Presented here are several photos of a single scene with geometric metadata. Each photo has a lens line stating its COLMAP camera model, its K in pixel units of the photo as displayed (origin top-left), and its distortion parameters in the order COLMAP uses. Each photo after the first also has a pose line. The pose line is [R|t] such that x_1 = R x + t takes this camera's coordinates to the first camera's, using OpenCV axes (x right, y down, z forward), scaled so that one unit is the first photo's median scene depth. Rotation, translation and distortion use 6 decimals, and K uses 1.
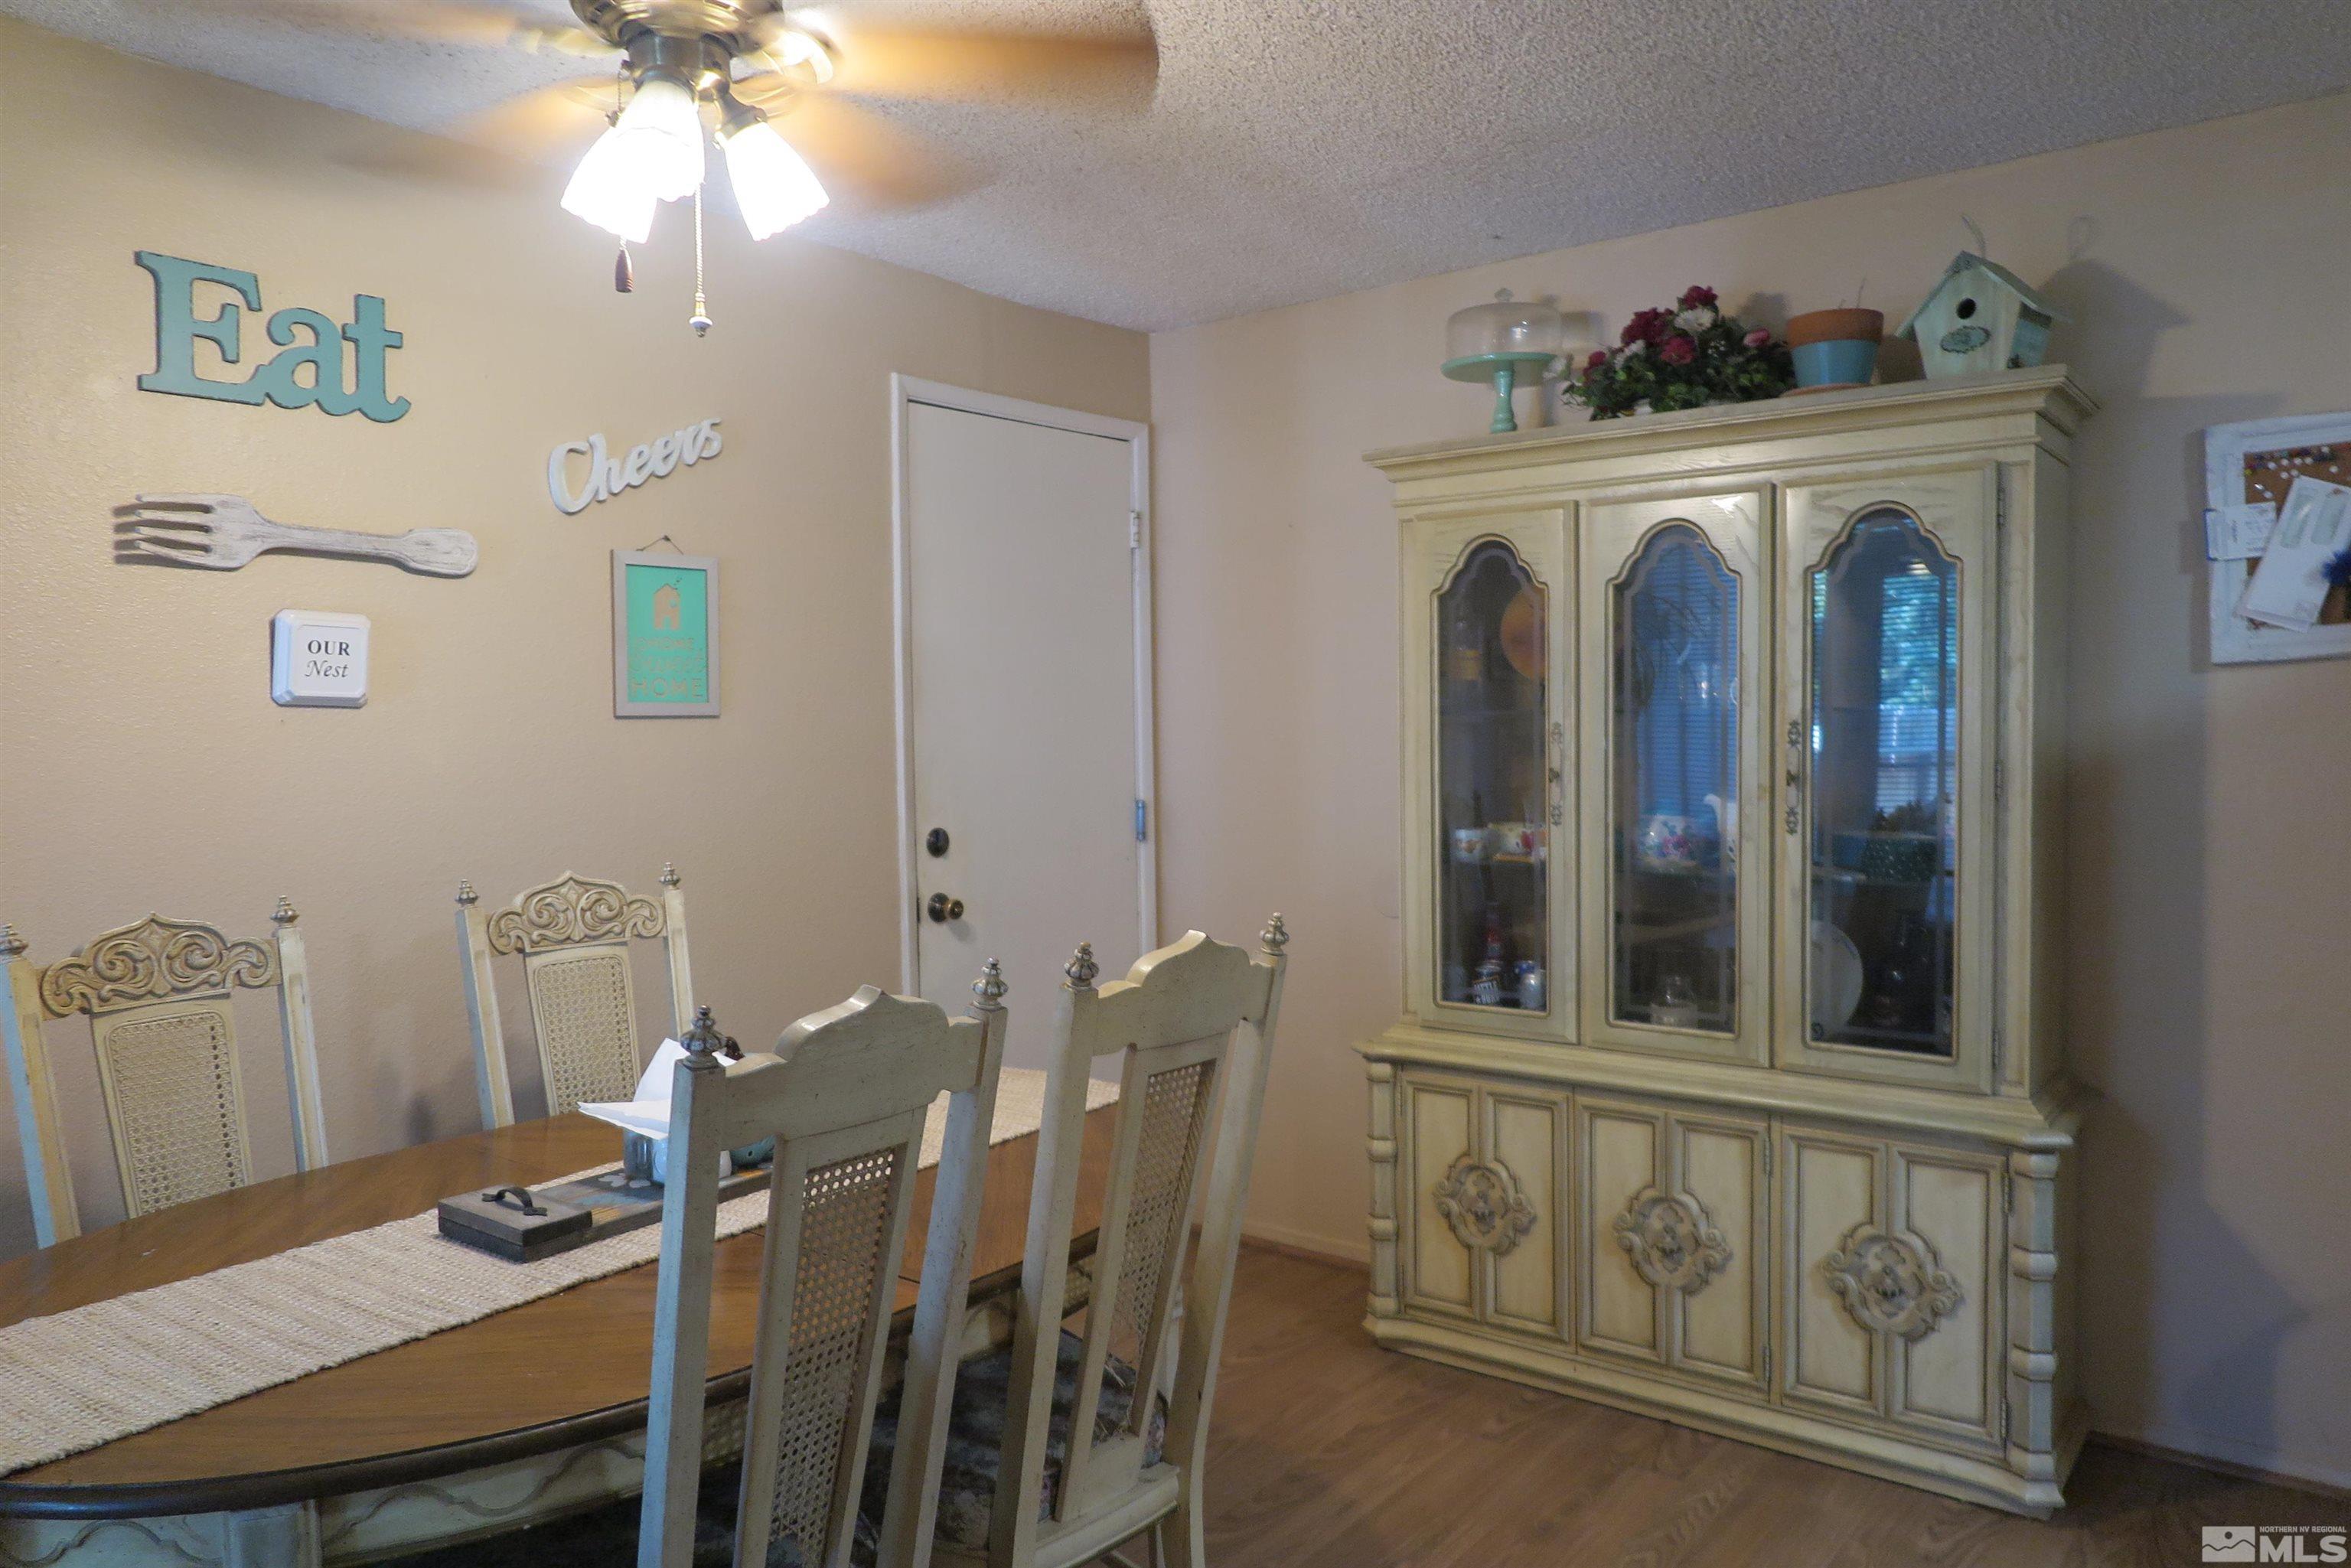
lens RADIAL K [[1642.5, 0, 1175.5], [0, 1642.5, 784.0], [0, 0, 1]] dist [-0.011696, 0.000095]
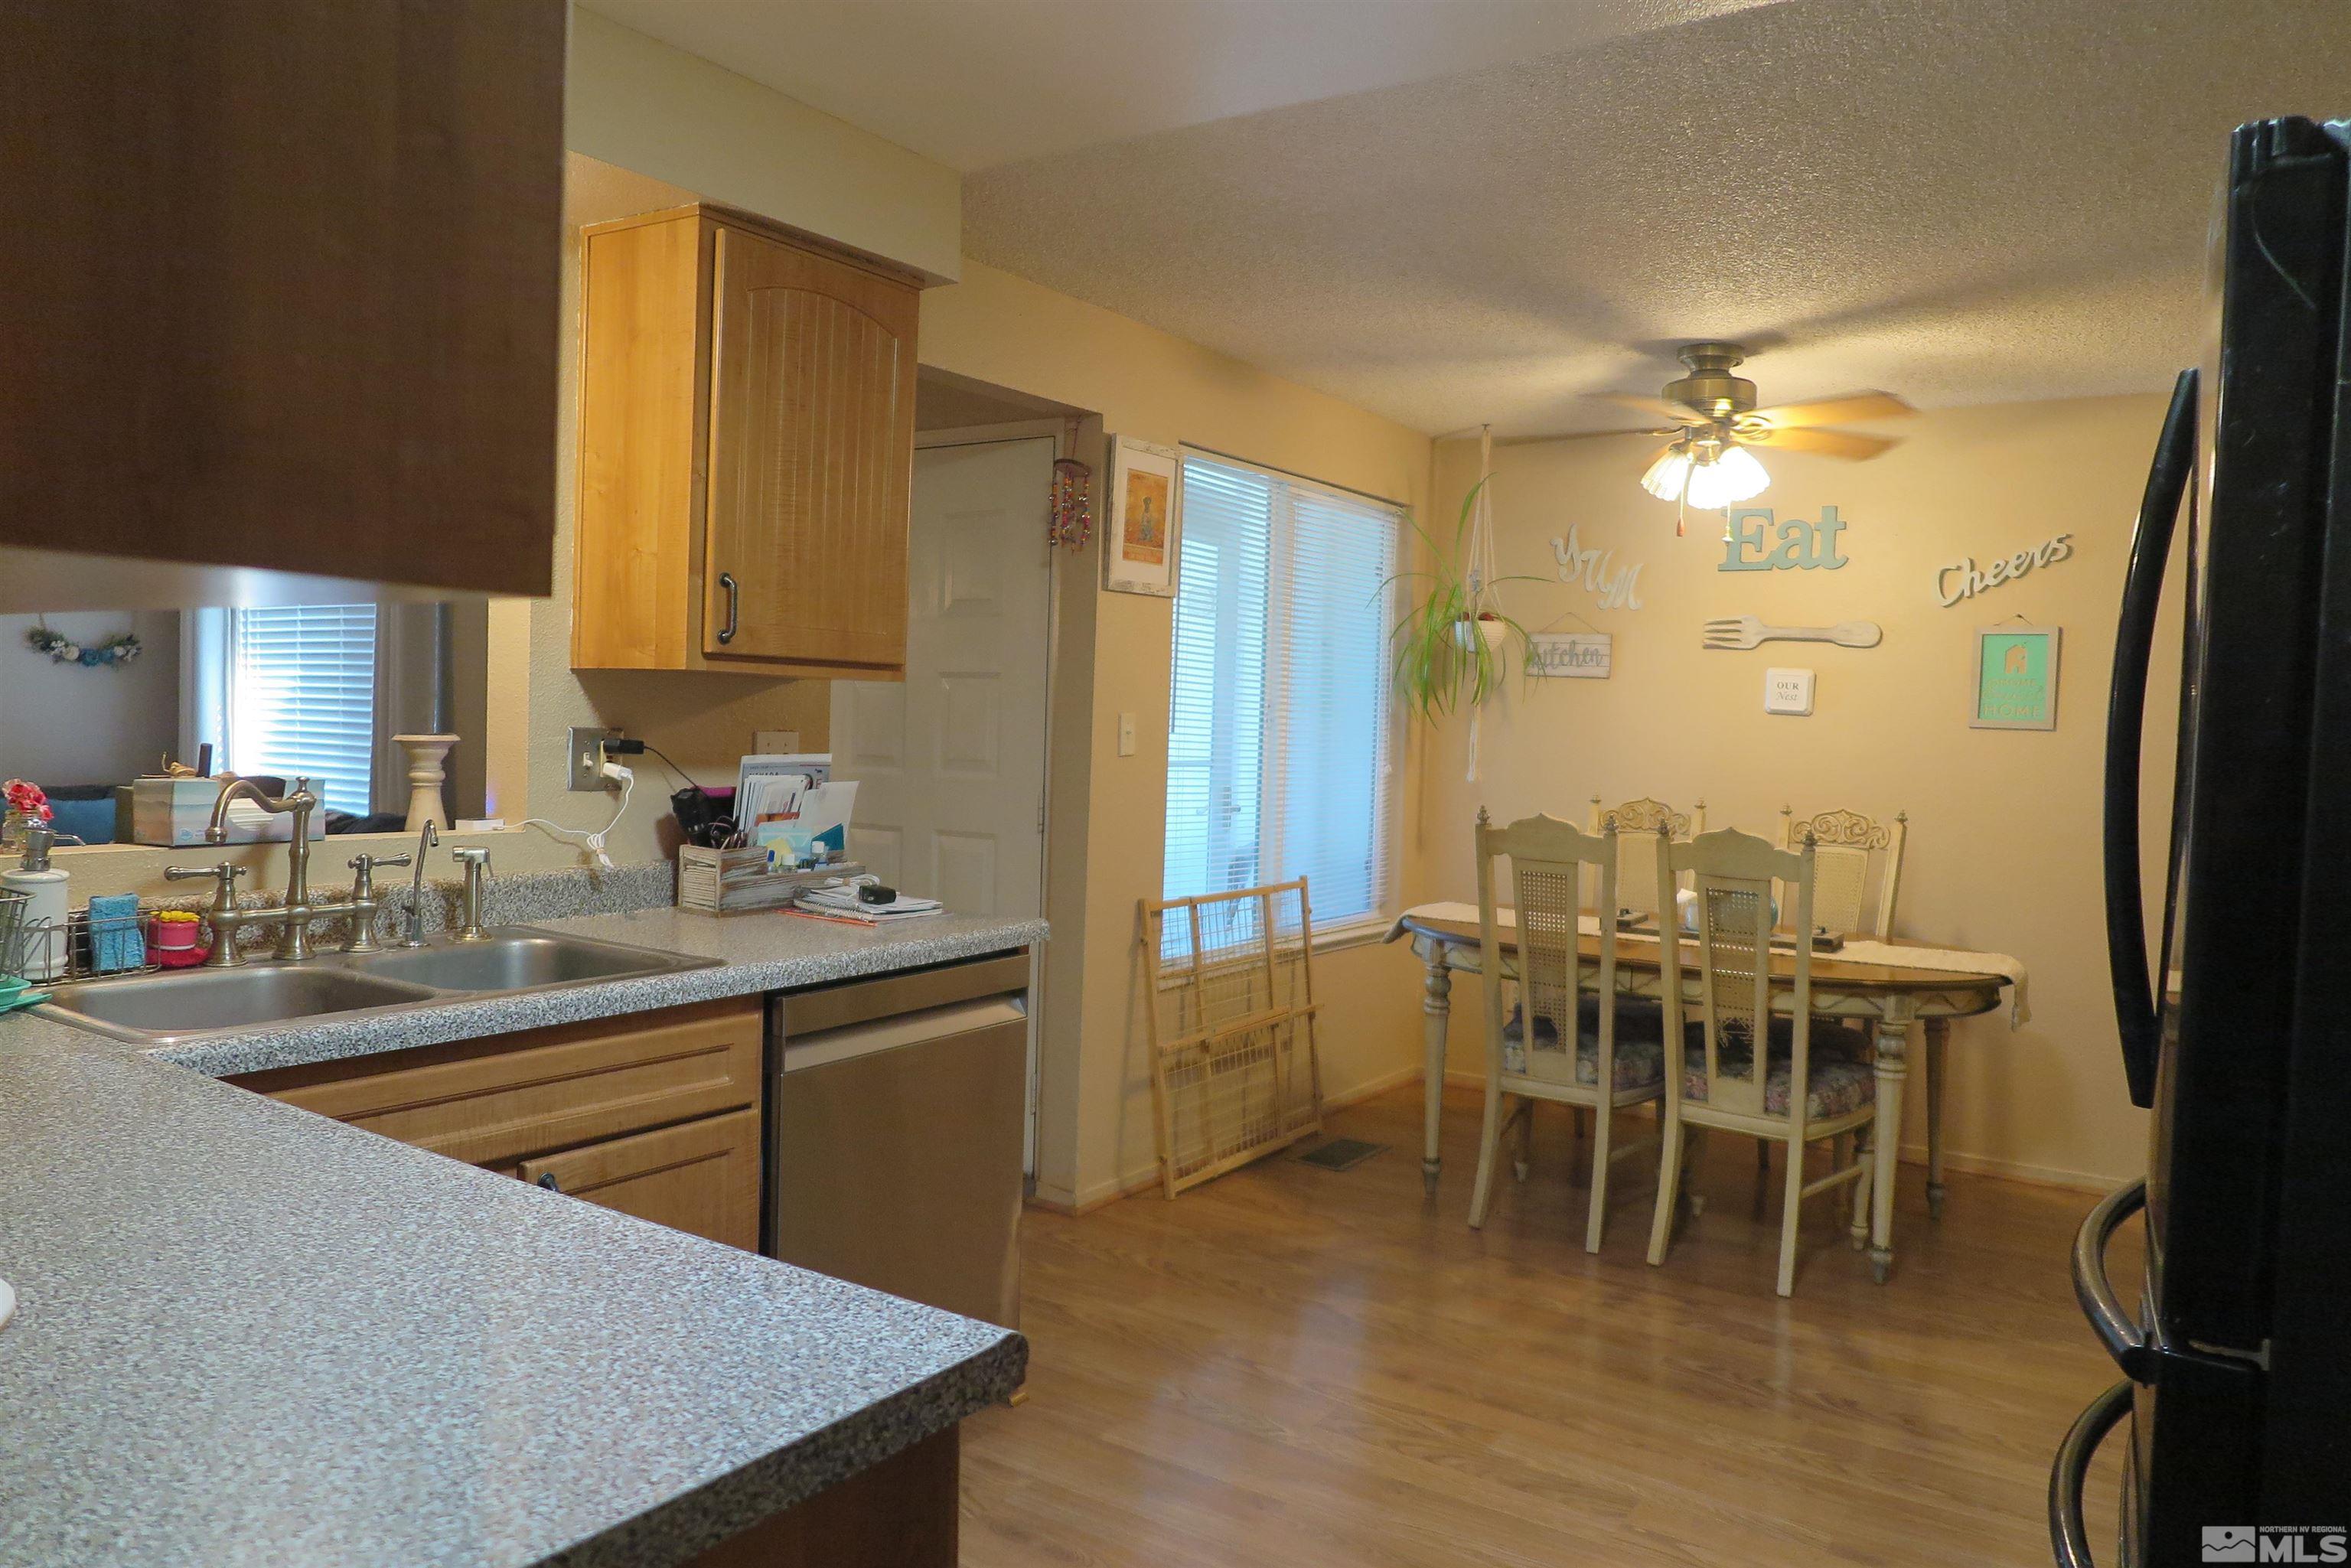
lens RADIAL K [[1595.8, 0, 1180.3], [0, 1595.8, 784.3], [0, 0, 1]] dist [-0.002013, 0.000799]
pose [[0.090721, 0.062836, -0.993892, 1.356475], [-0.080602, 0.995197, 0.055562, -0.011511], [0.992609, 0.075069, 0.095350, 0.076037]]
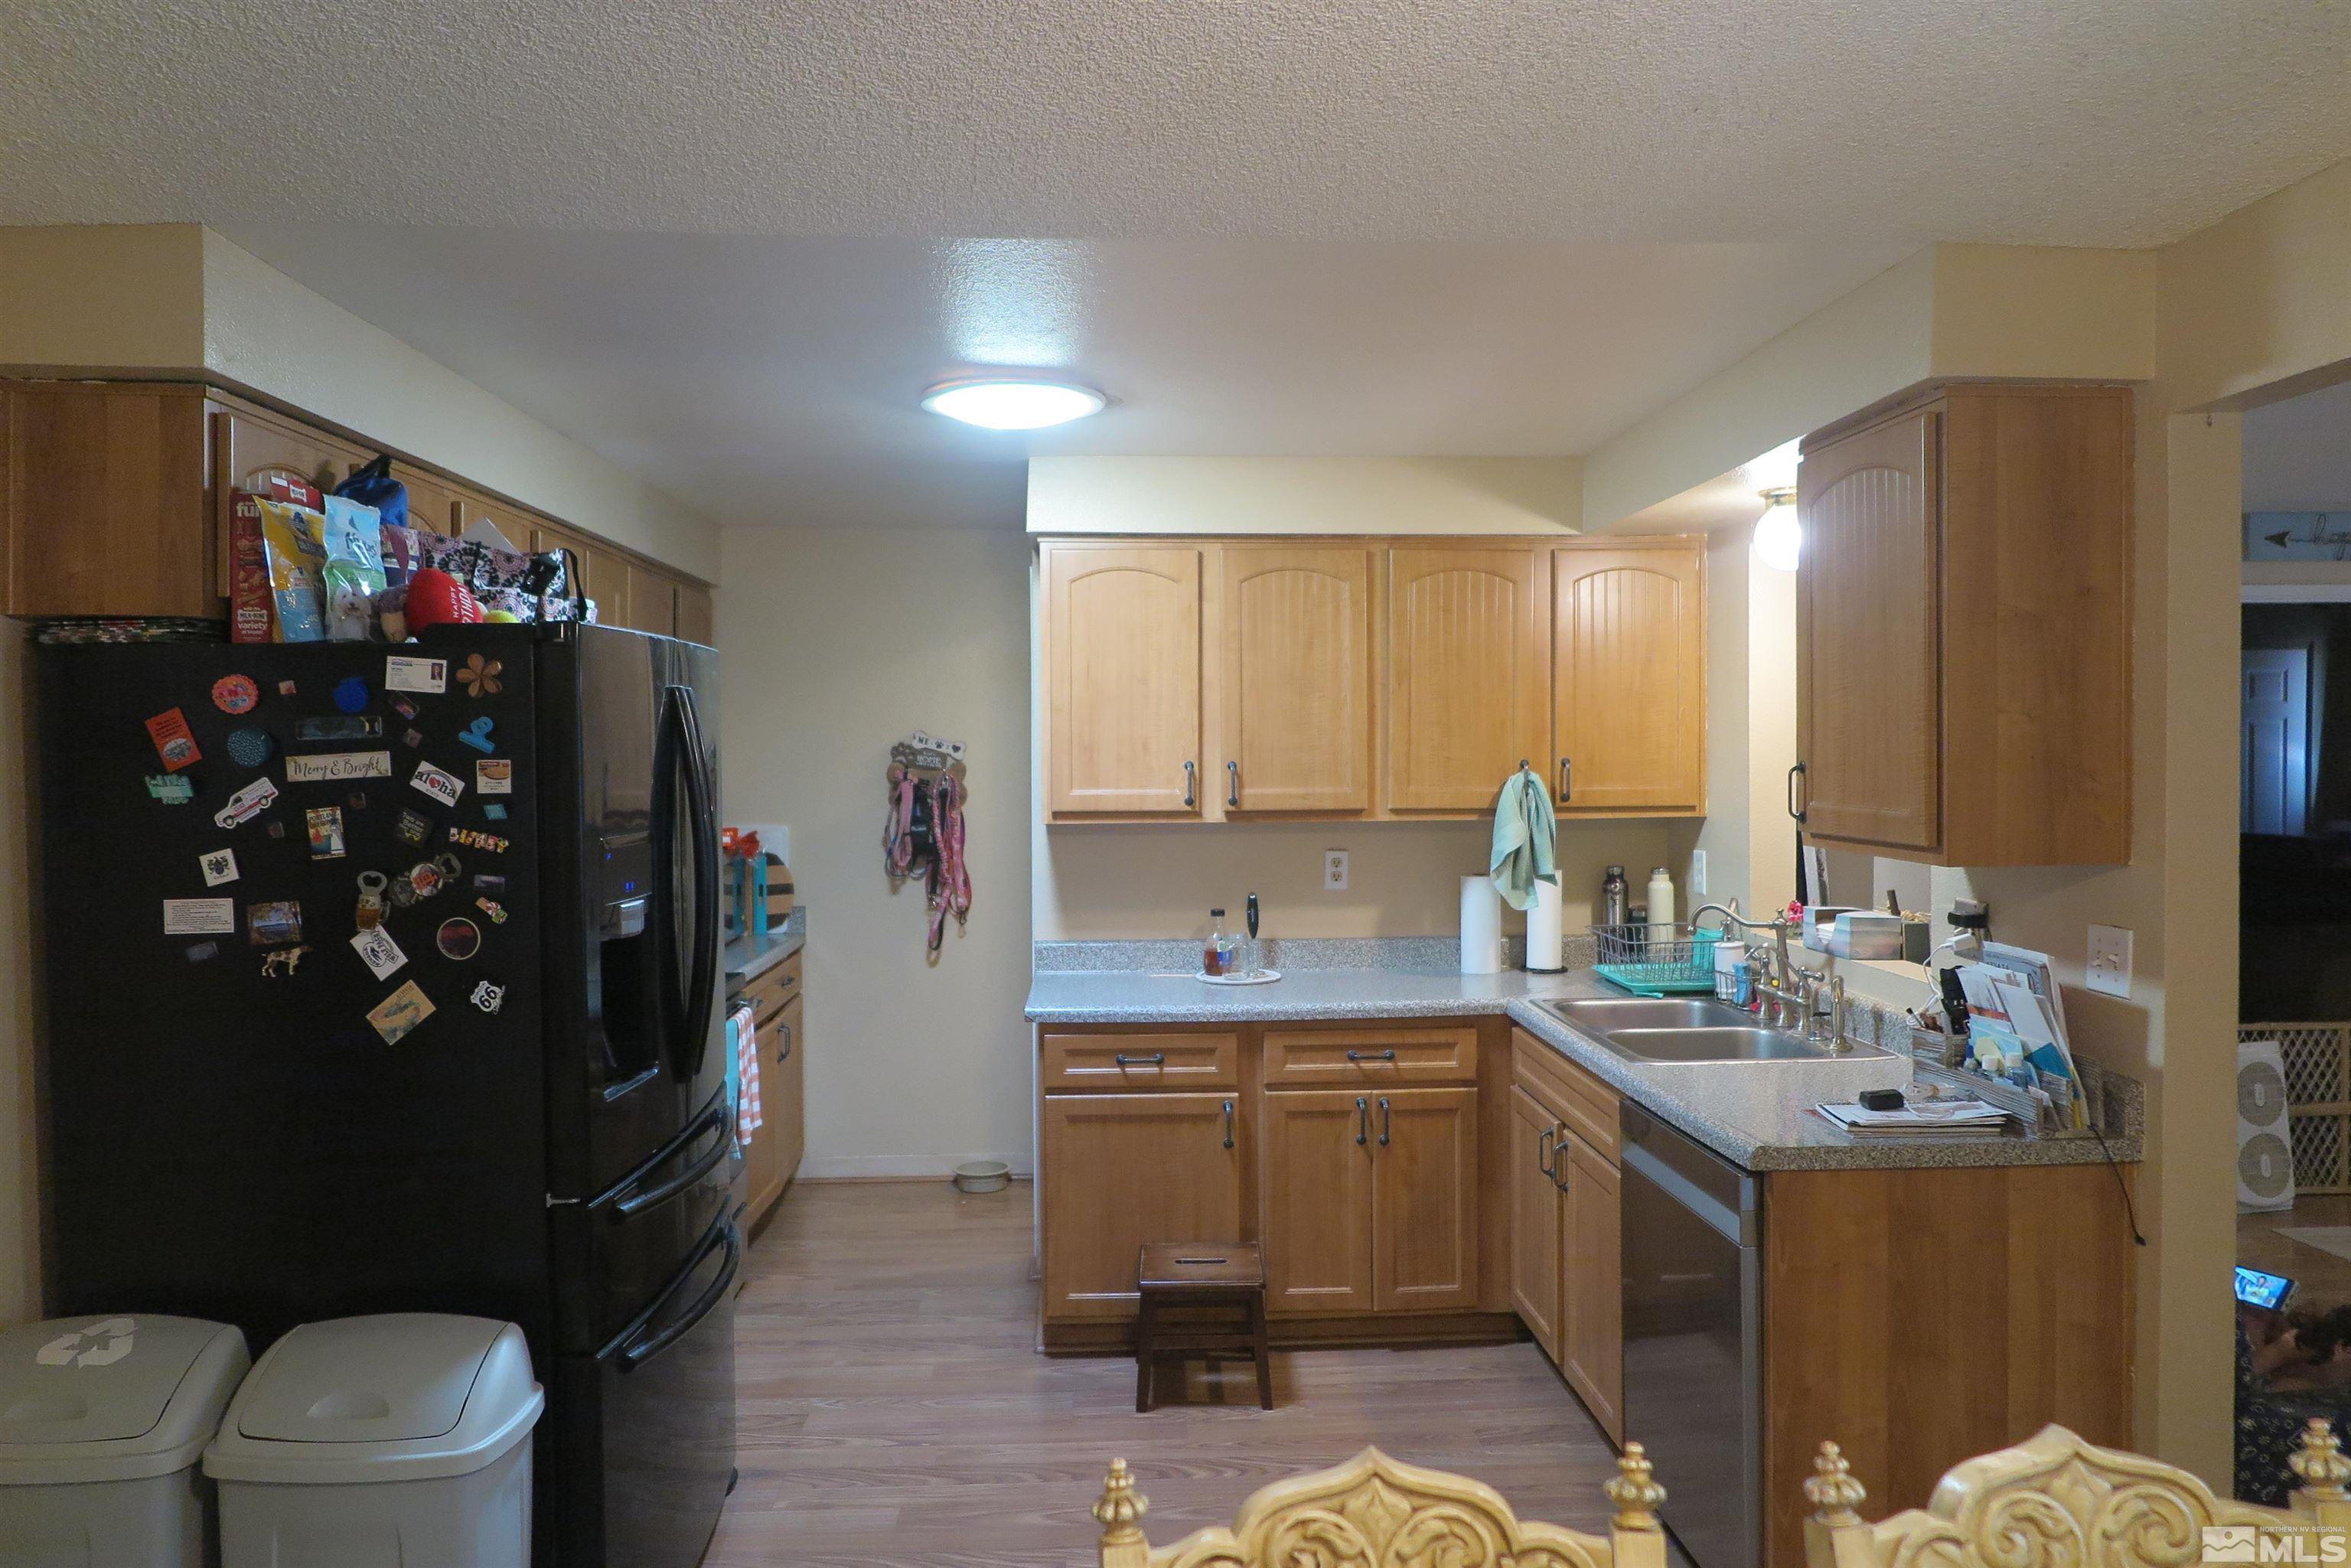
lens RADIAL K [[1595.6, 0, 1156.9], [0, 1595.6, 774.8], [0, 0, 1]] dist [-0.051560, -0.000169]
pose [[-0.659587, 0.007201, 0.751594, -0.233682], [0.053971, 0.997827, 0.037804, -0.122248], [-0.749688, 0.065500, -0.658542, 0.968826]]
